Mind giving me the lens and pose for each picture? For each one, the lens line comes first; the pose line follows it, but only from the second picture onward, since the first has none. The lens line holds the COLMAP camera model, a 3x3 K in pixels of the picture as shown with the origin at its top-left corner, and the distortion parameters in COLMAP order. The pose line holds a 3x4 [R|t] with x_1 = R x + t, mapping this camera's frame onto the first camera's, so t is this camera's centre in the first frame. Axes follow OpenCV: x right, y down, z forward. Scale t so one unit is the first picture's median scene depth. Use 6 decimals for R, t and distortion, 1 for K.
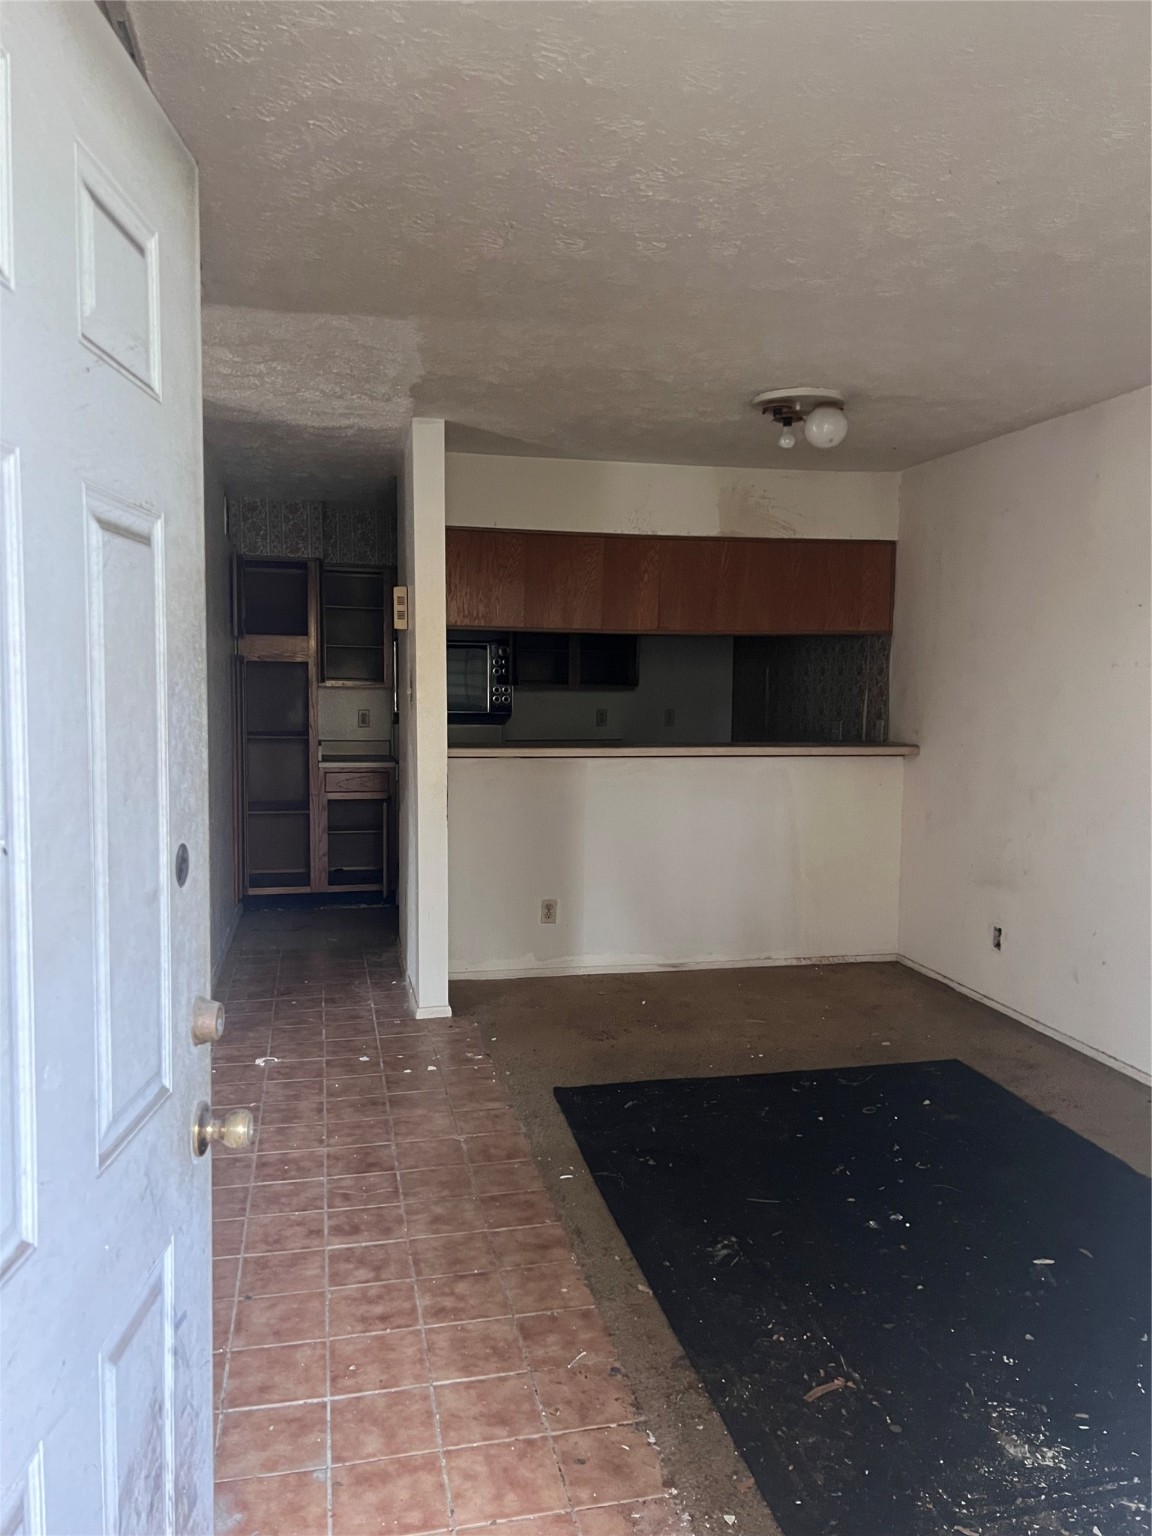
lens RADIAL K [[1152.8, 0, 576.0], [0, 1152.8, 768.0], [0, 0, 1]] dist [0.104708, -0.119963]
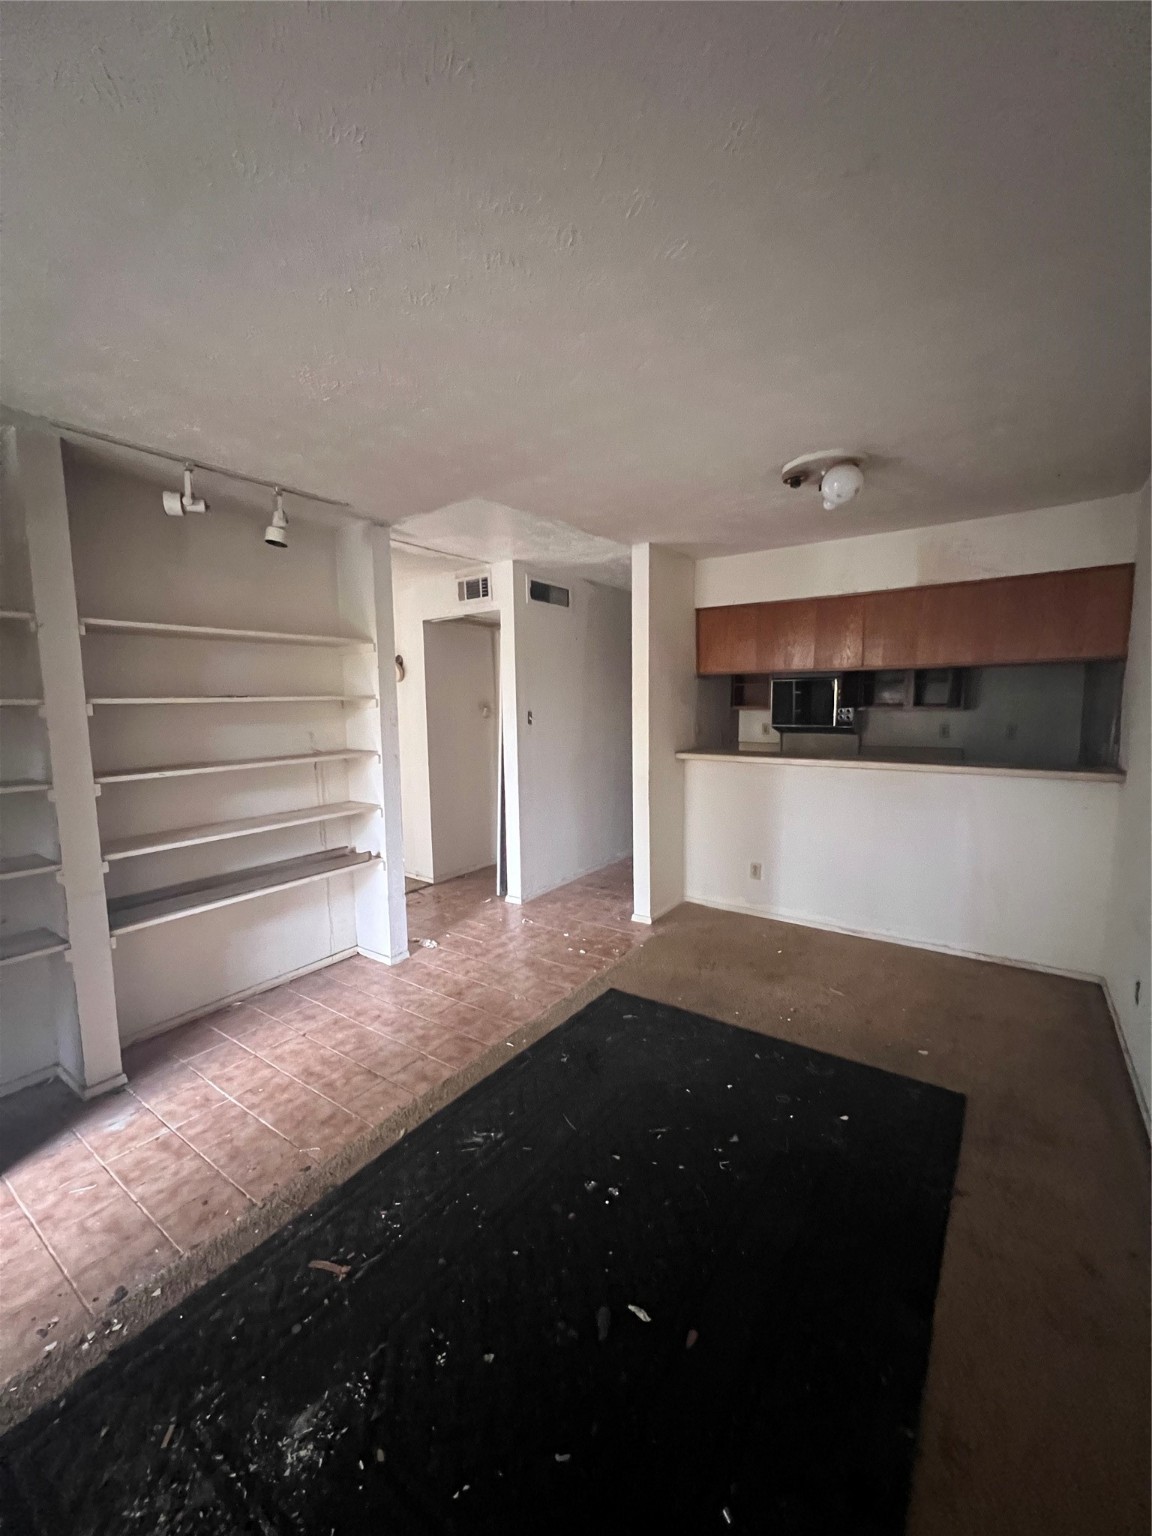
lens RADIAL K [[613.4, 0, 576.0], [0, 613.4, 768.0], [0, 0, 1]] dist [0.006263, -0.000003]
pose [[0.666466, 0.066801, -0.742537, 0.500985], [-0.037902, 0.997726, 0.055739, -0.047783], [0.744571, -0.009005, 0.667482, 0.426738]]
